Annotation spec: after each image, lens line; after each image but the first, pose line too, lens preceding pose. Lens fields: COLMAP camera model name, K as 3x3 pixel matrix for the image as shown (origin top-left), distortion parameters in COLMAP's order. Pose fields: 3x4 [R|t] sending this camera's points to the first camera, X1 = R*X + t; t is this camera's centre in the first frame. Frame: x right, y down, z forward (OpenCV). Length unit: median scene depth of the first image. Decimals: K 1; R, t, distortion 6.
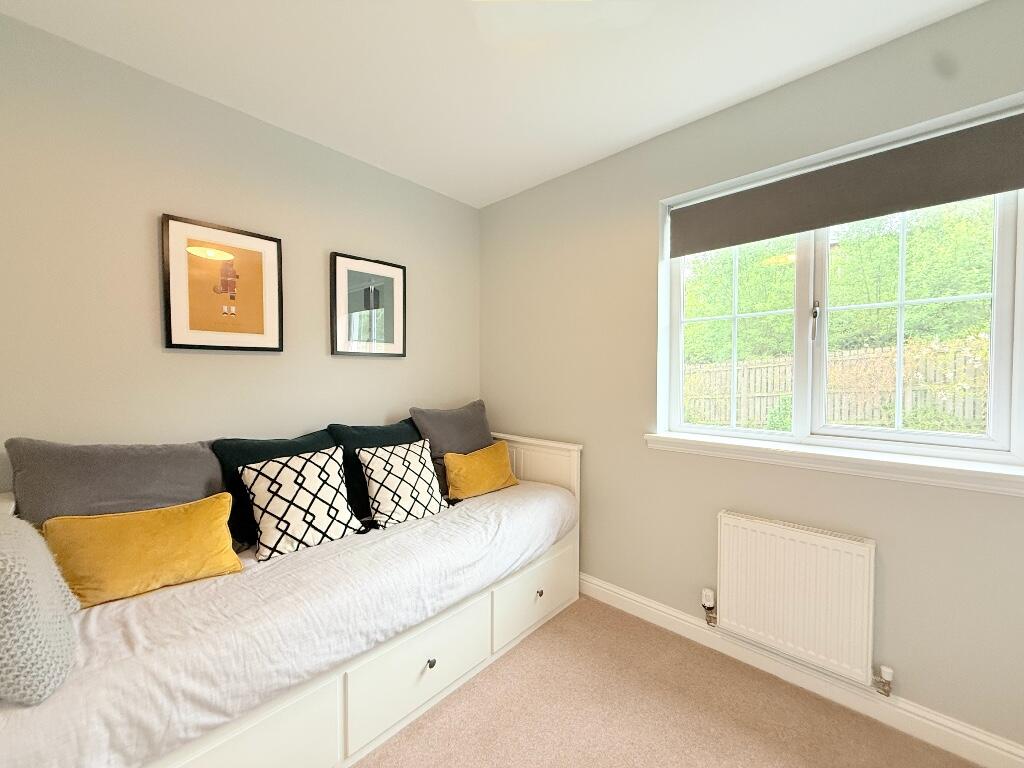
lens RADIAL K [[411.3, 0, 511.3], [0, 411.3, 383.2], [0, 0, 1]] dist [-0.003209, 0.000639]
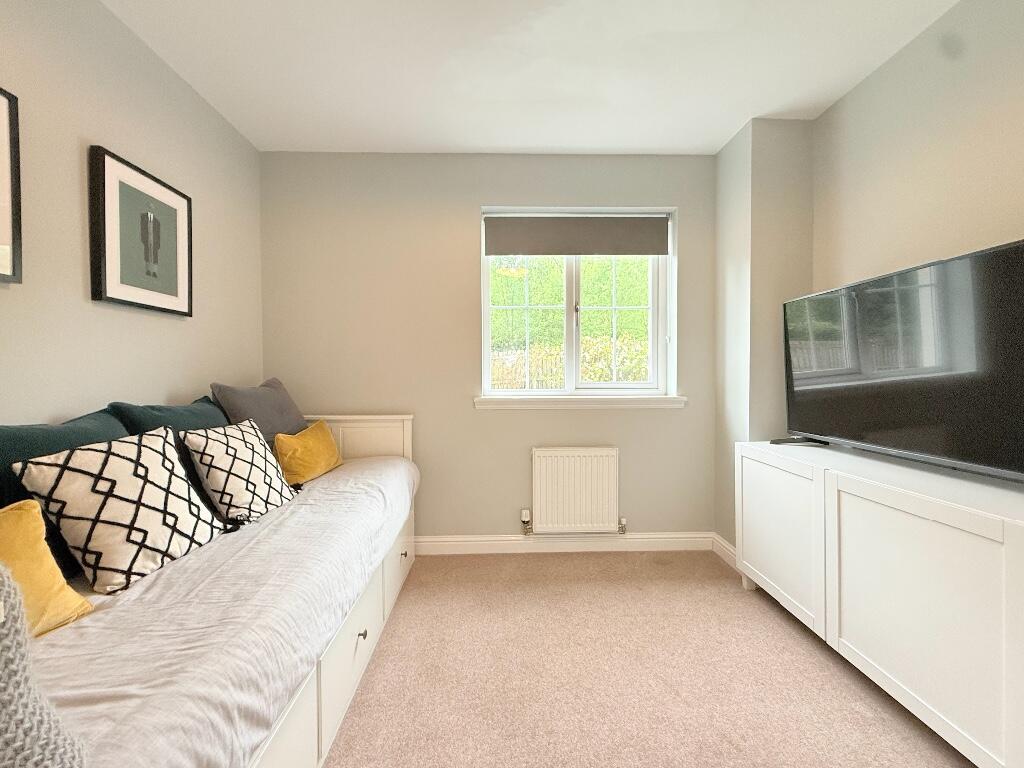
lens RADIAL K [[425.6, 0, 512.0], [0, 425.6, 384.0], [0, 0, 1]] dist [-0.008306, 0.000310]
pose [[0.703387, -0.017620, 0.710588, -0.529813], [0.023917, 0.999713, 0.001115, 0.094066], [-0.710404, 0.016211, 0.703607, 0.052781]]
